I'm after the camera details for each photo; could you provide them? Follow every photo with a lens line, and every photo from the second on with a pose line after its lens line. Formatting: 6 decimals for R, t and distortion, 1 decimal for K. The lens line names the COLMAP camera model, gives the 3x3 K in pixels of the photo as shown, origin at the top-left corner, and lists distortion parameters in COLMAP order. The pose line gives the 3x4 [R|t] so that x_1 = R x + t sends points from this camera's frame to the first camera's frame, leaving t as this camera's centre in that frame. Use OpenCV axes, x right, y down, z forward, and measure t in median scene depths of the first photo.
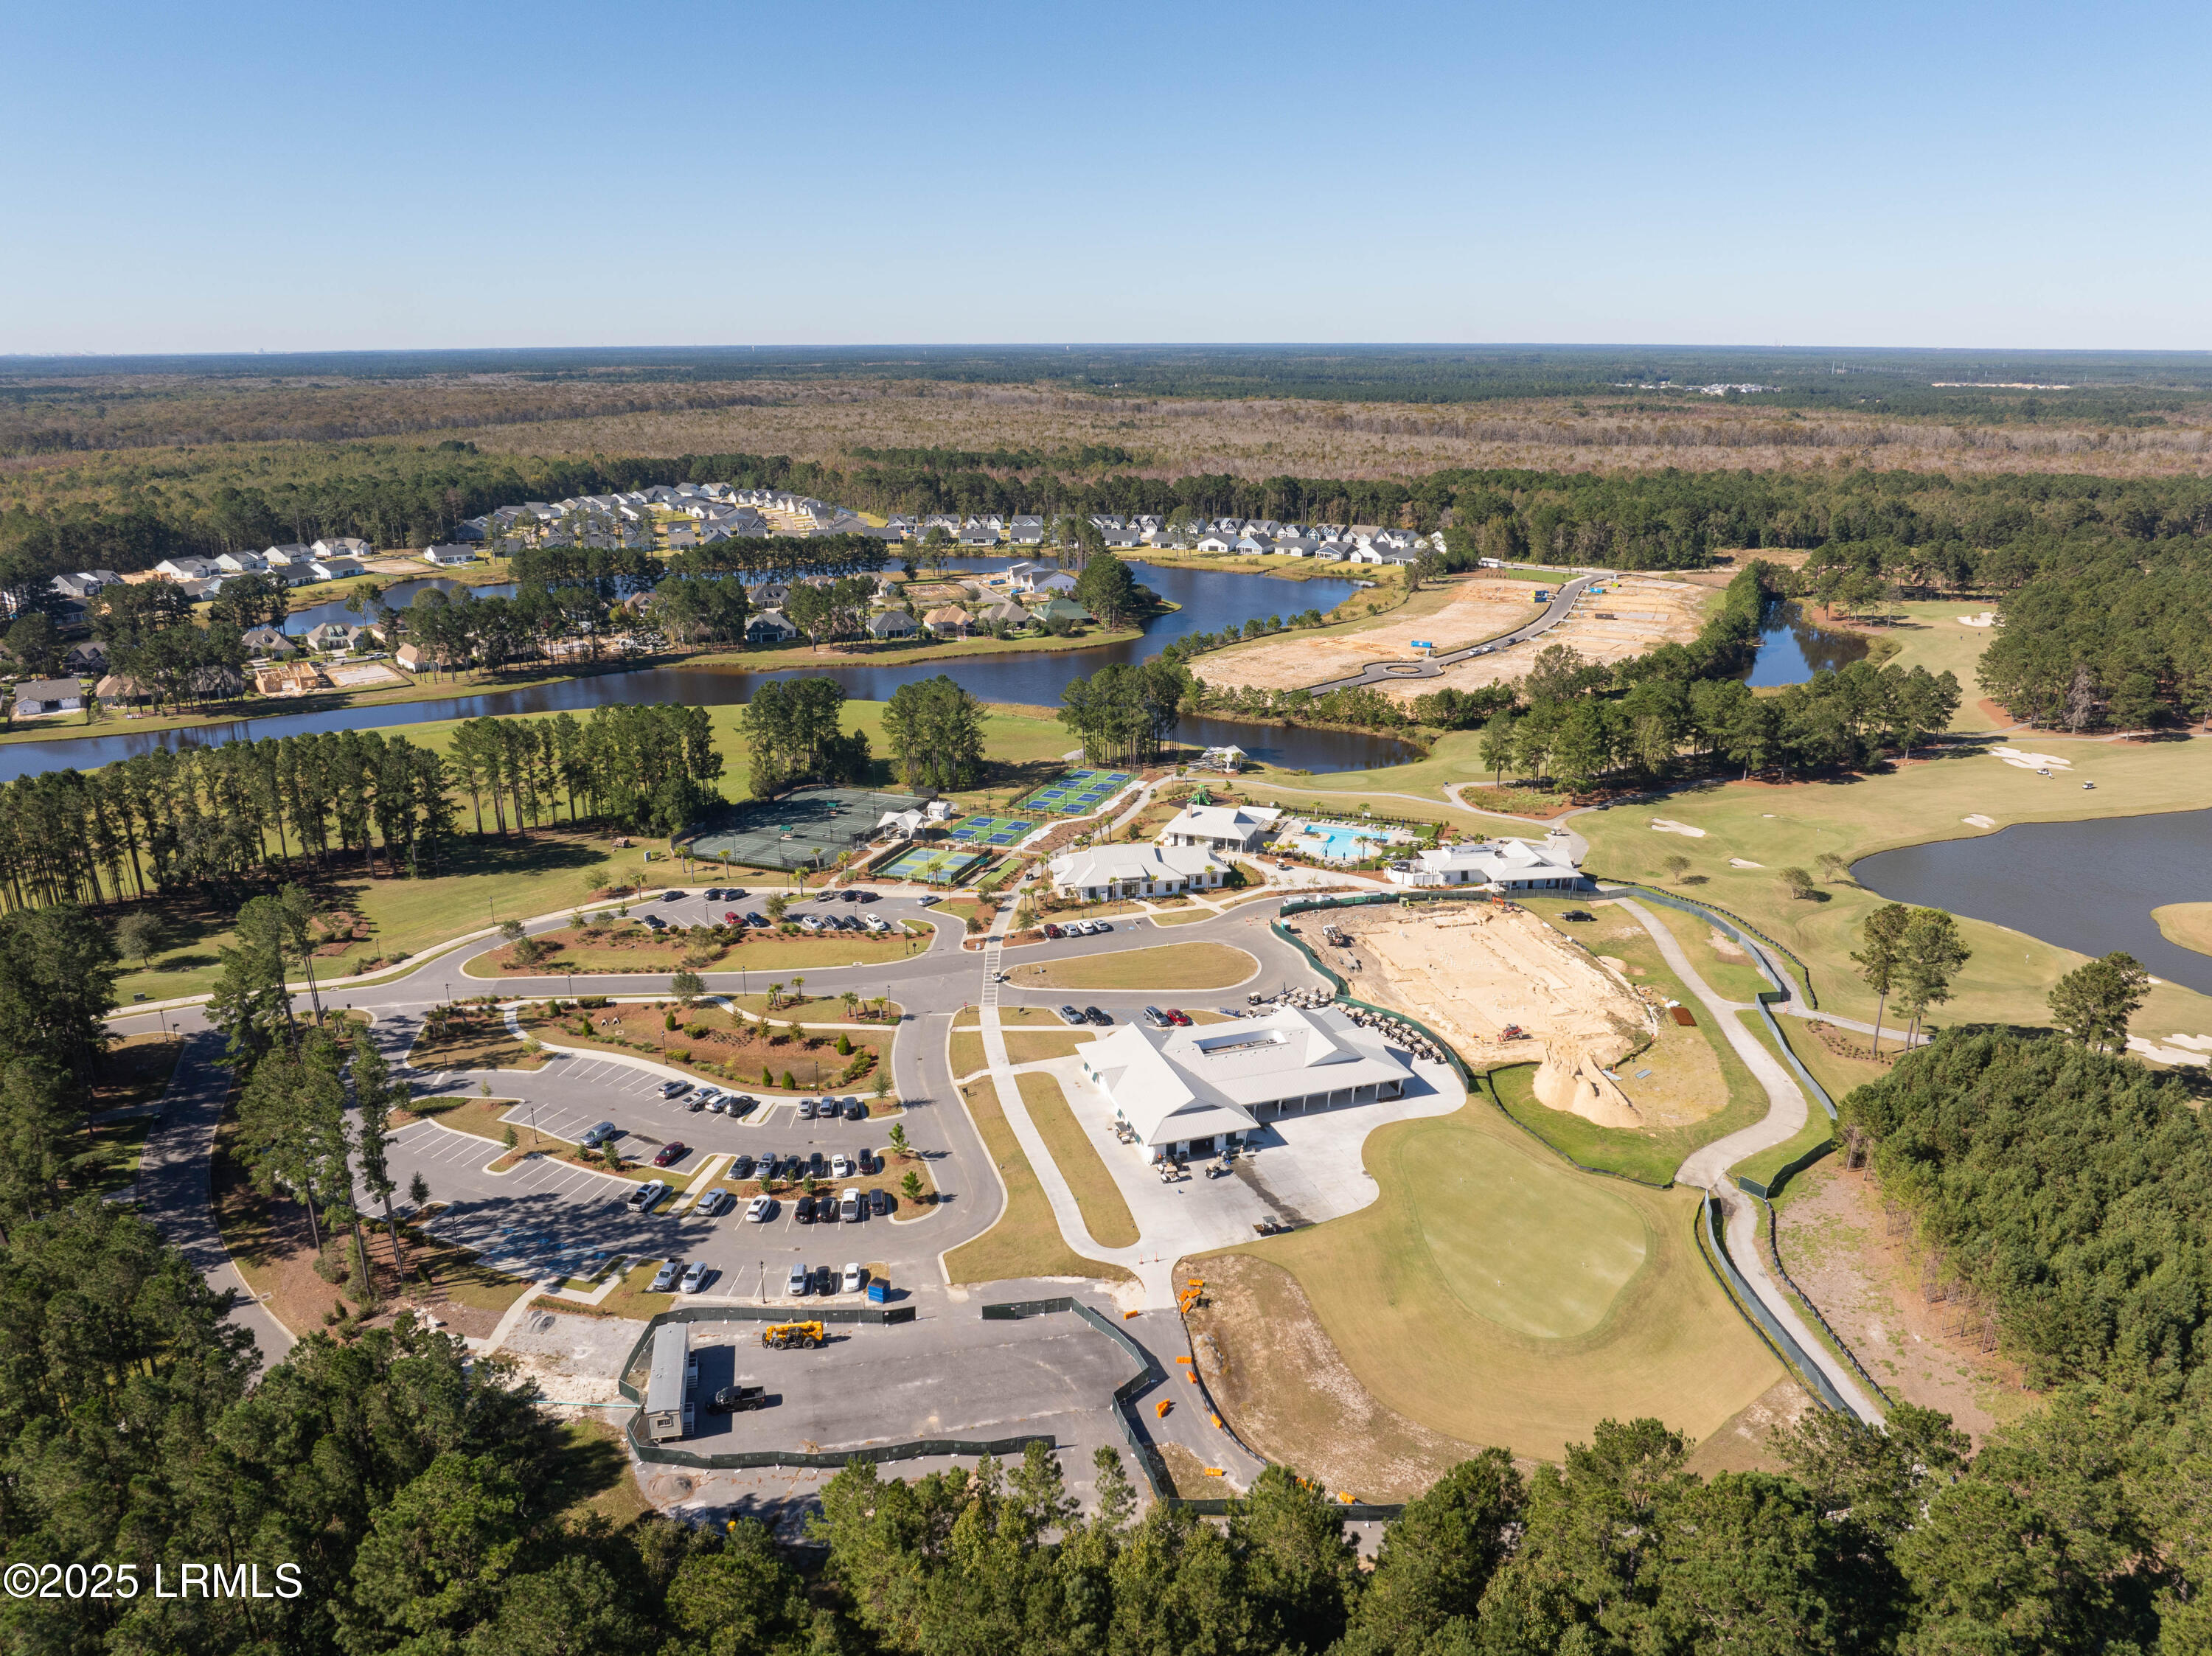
lens RADIAL K [[1530.3, 0, 1106.0], [0, 1530.3, 828.0], [0, 0, 1]] dist [-0.040790, -0.004493]
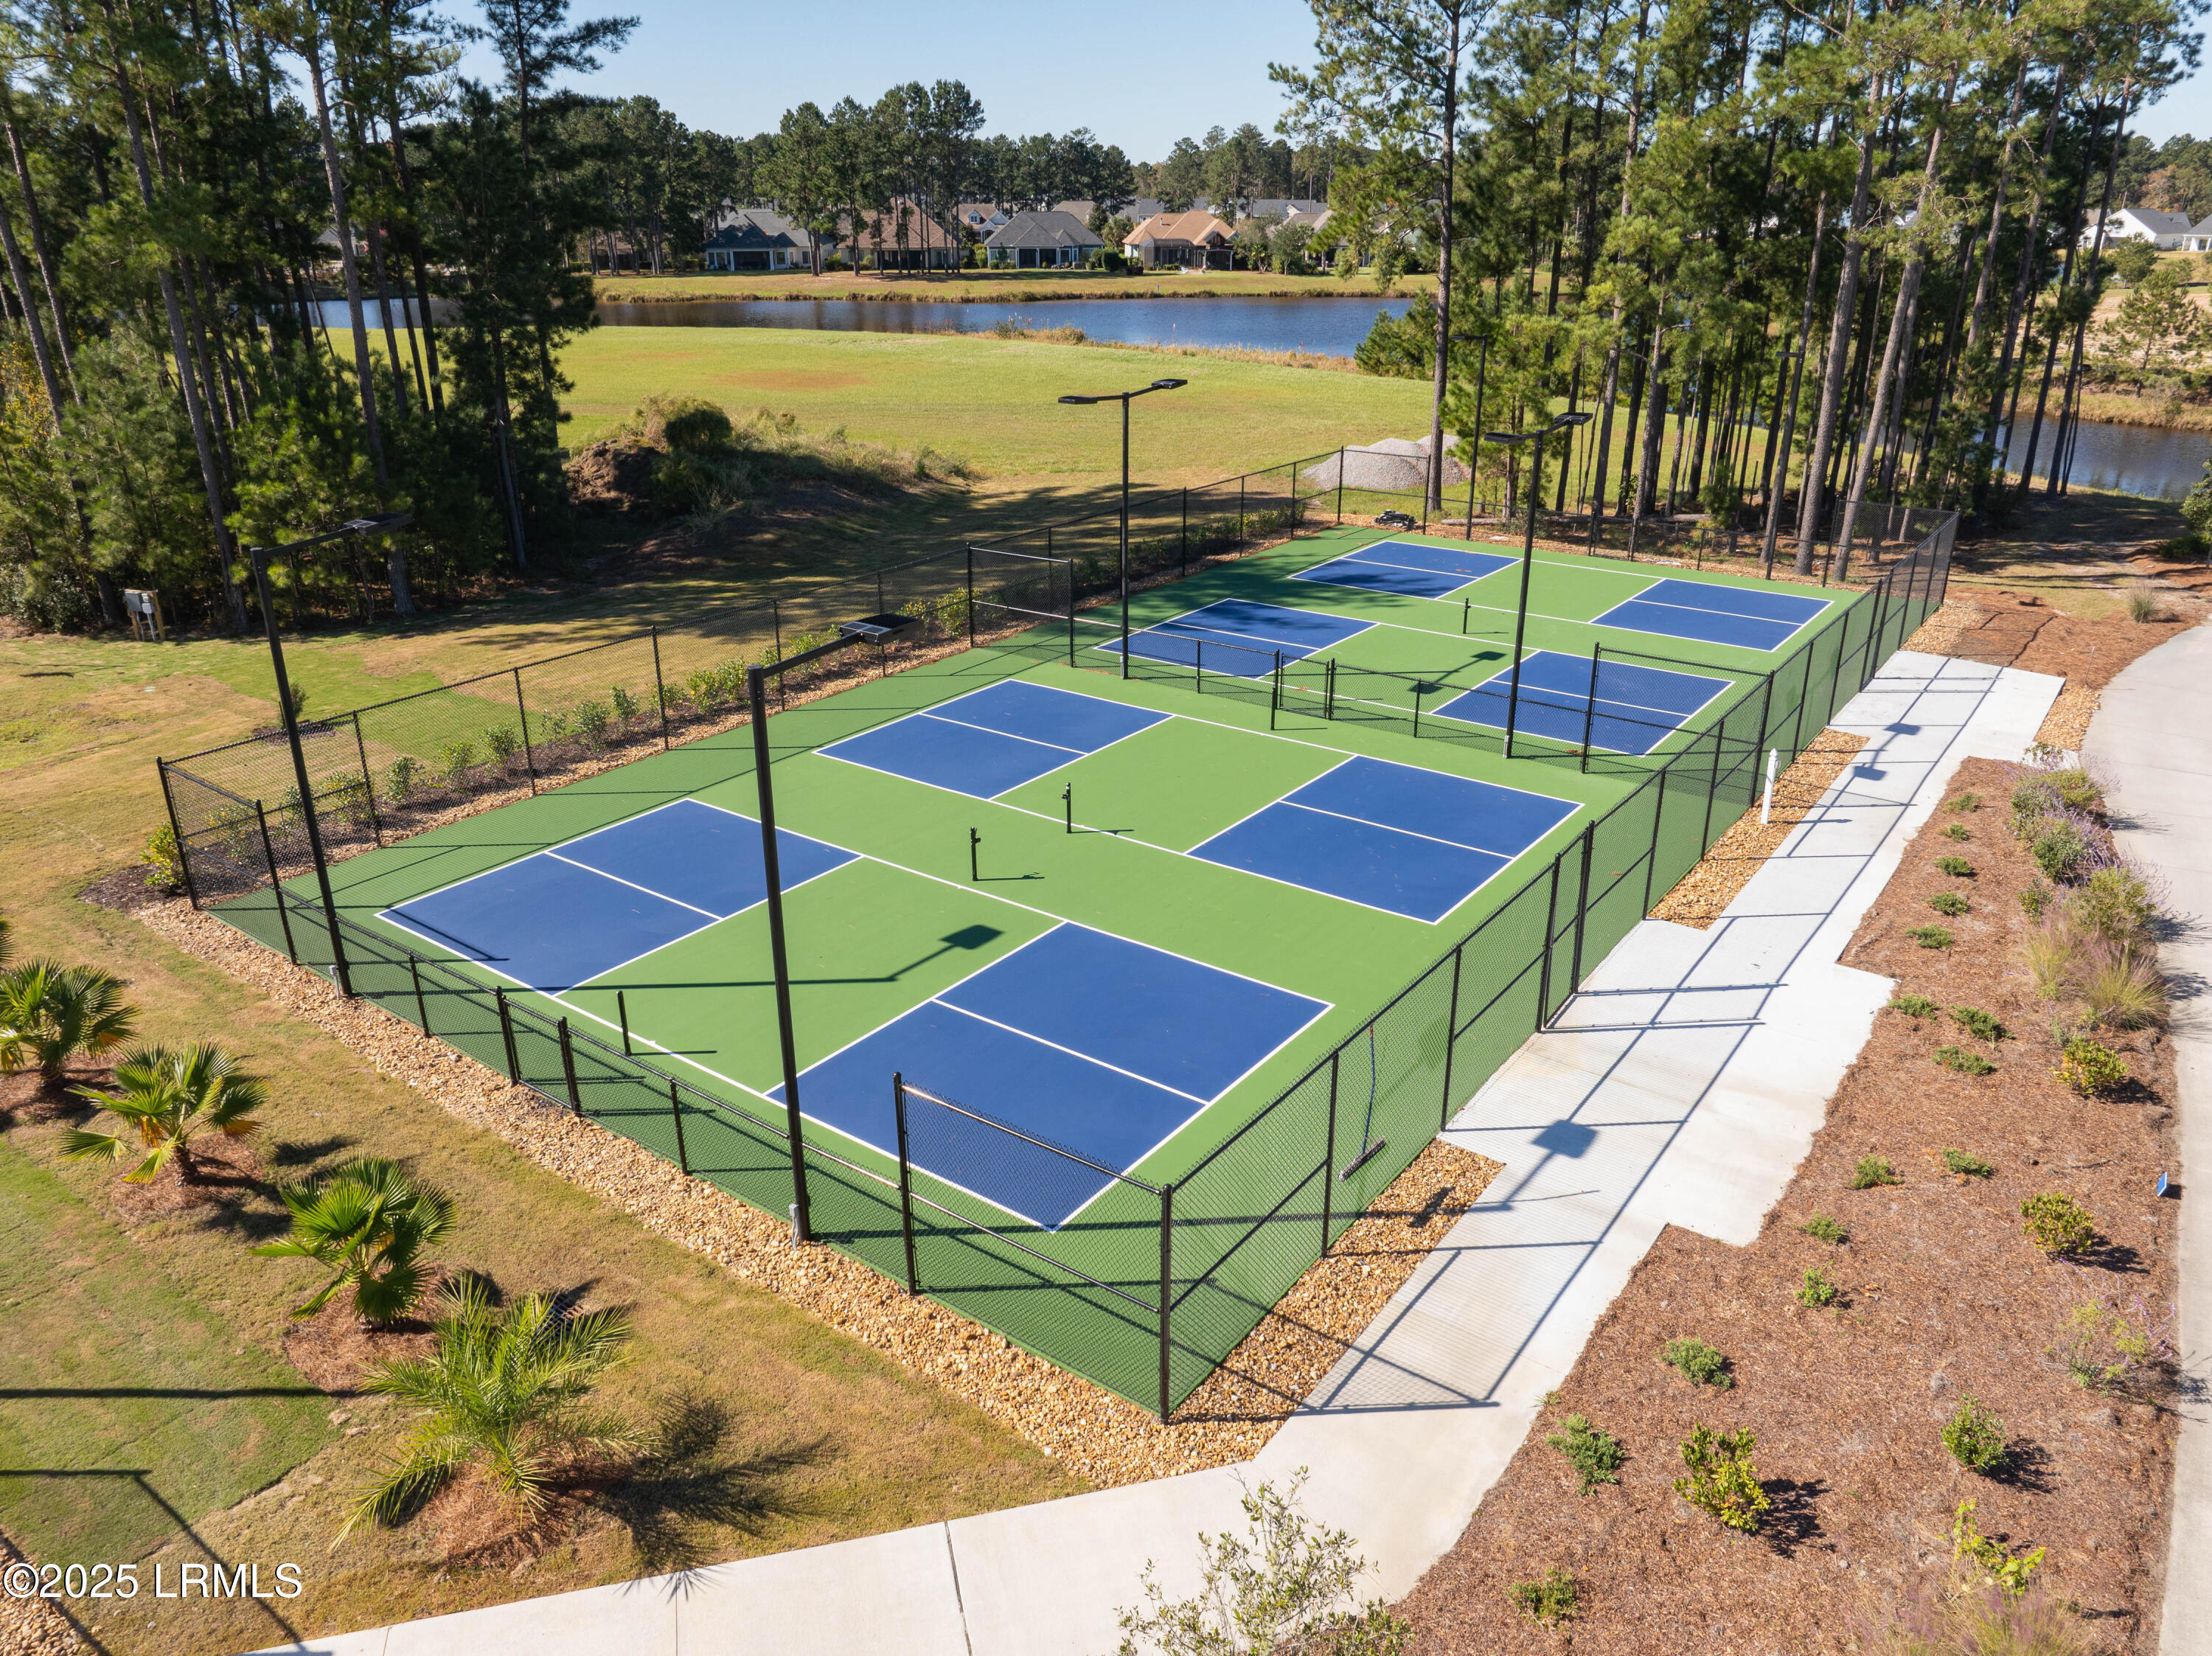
lens RADIAL K [[1530.3, 0, 1106.0], [0, 1530.3, 828.0], [0, 0, 1]] dist [-0.040790, -0.004493]
pose [[0.964316, 0.105671, -0.242752, -0.004348], [-0.083754, 0.991564, 0.098923, -0.017024], [0.251158, -0.075061, 0.965031, 0.595212]]
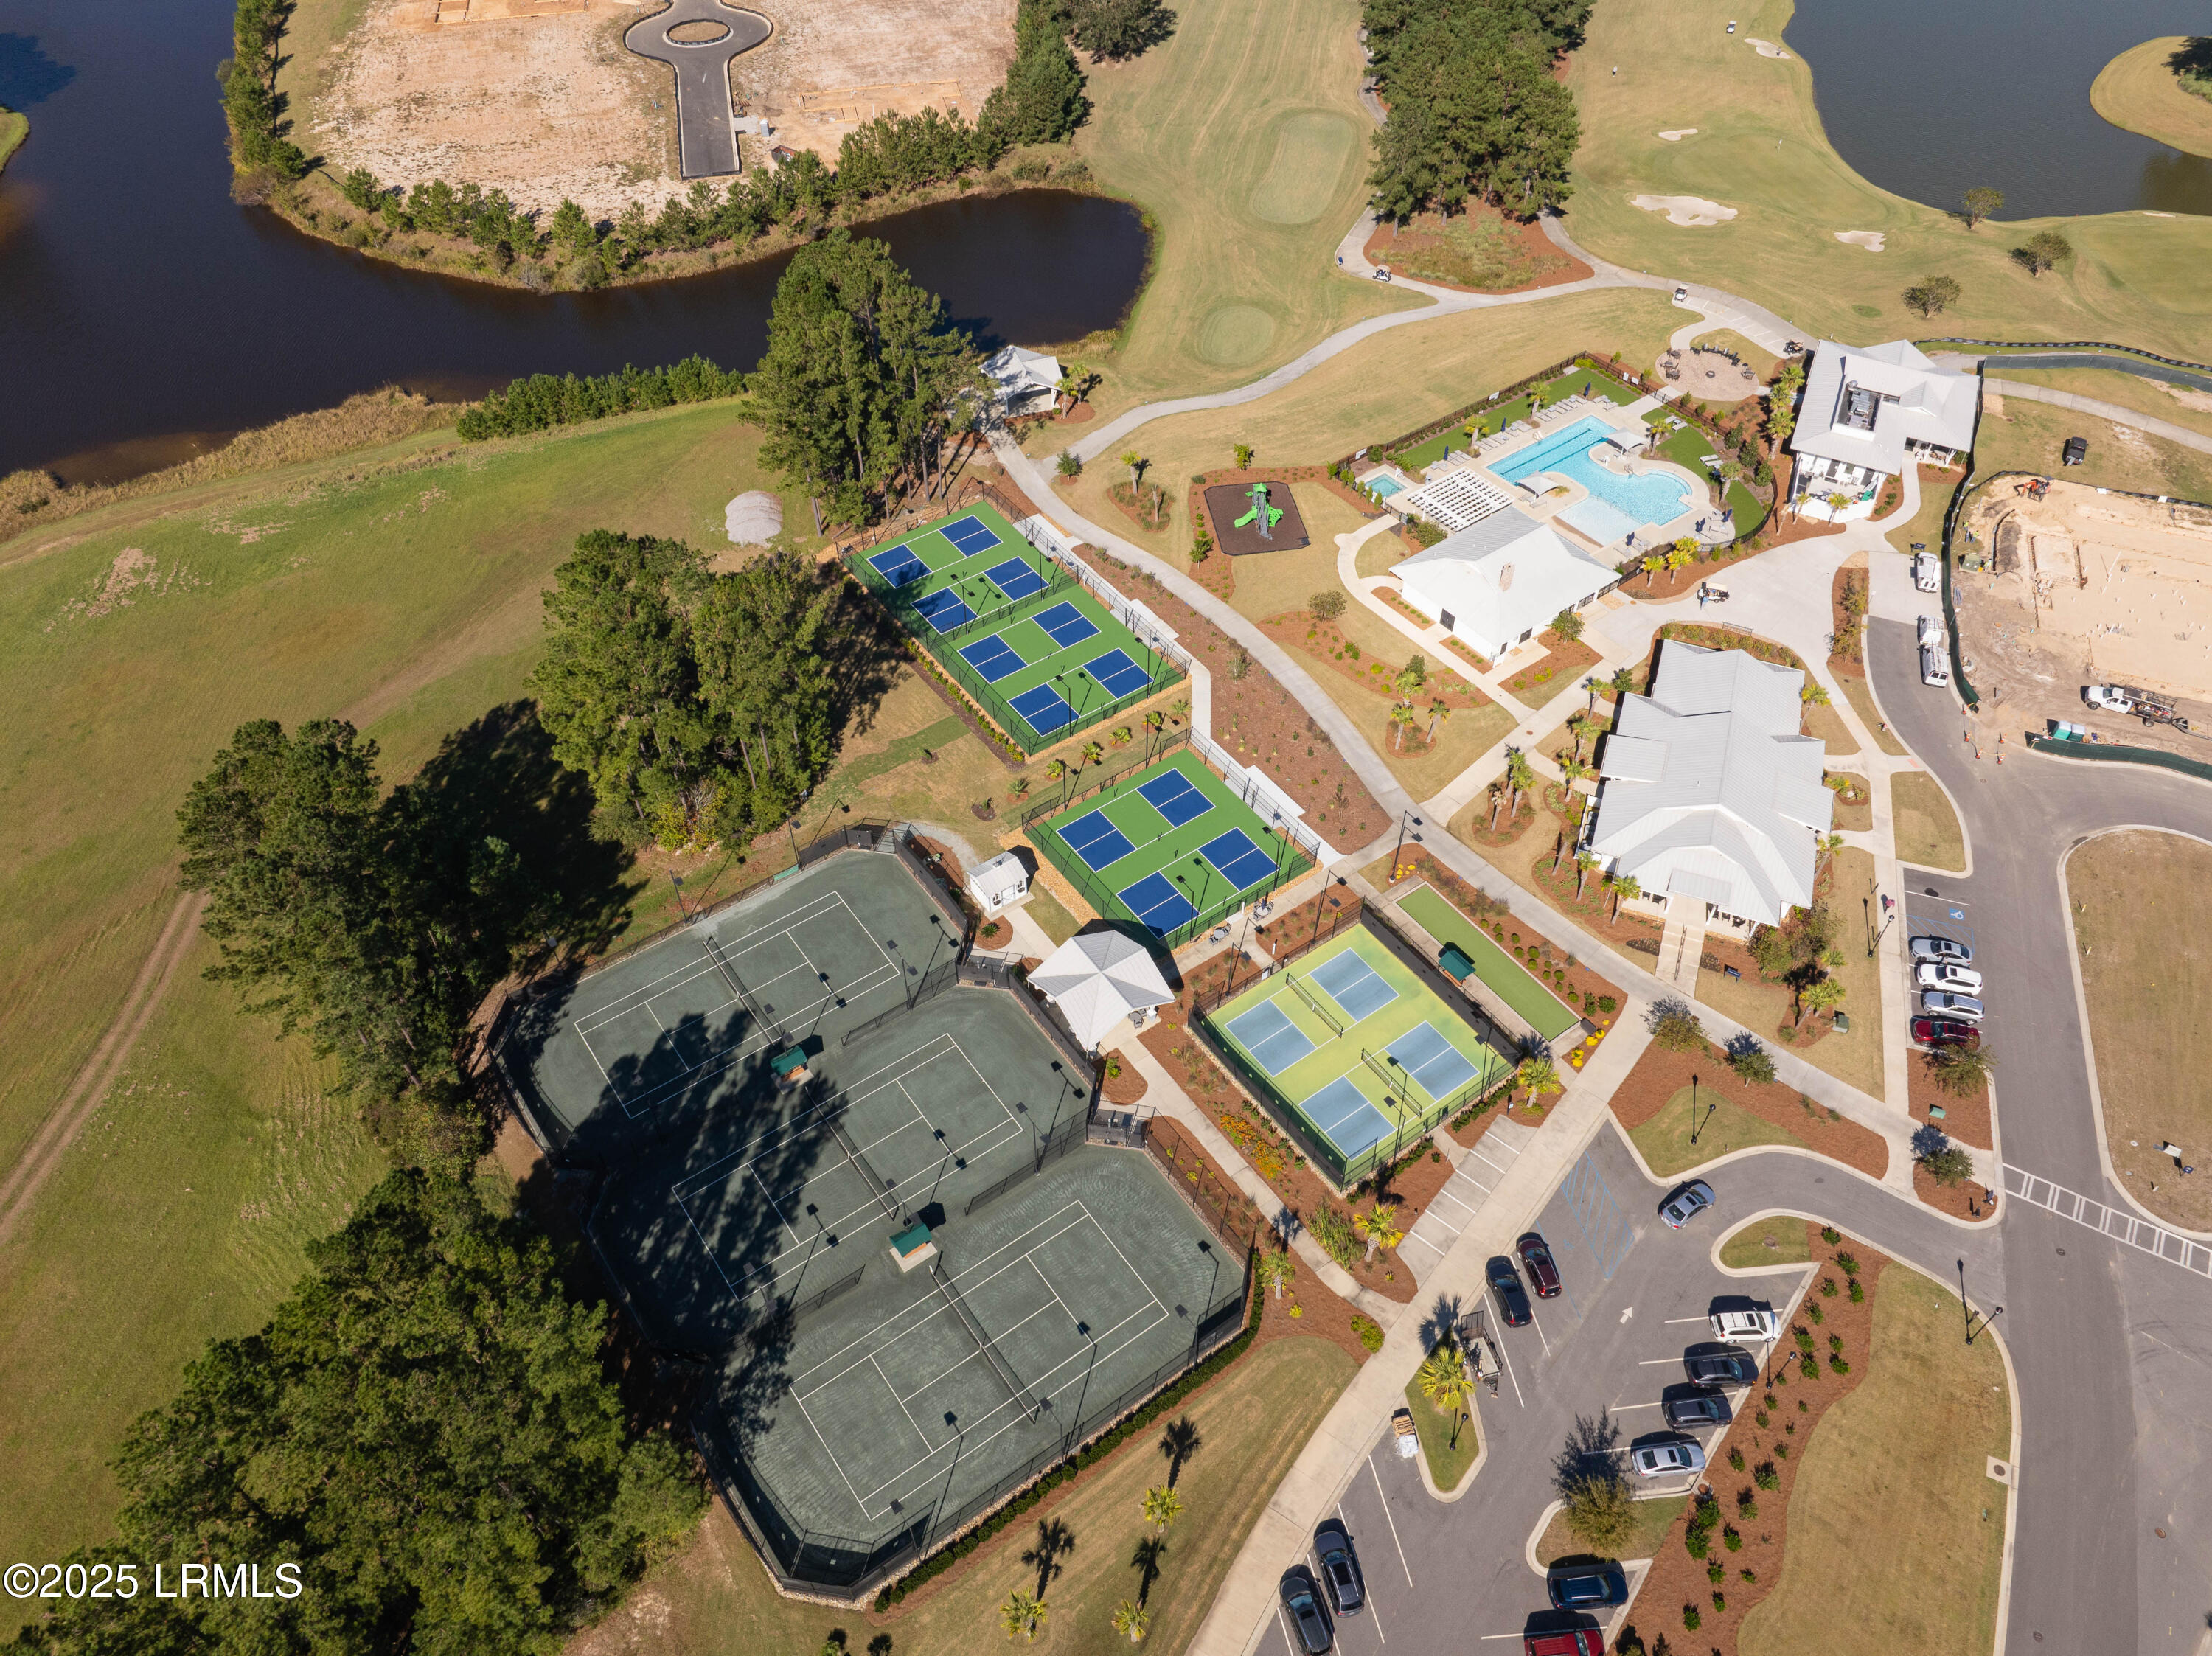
lens RADIAL K [[1530.3, 0, 1106.0], [0, 1530.3, 828.0], [0, 0, 1]] dist [-0.040790, -0.004493]
pose [[0.548337, -0.614518, 0.567181, -0.188994], [0.255585, 0.768935, 0.586016, -0.149124], [-0.796243, -0.176371, 0.578697, 0.466701]]
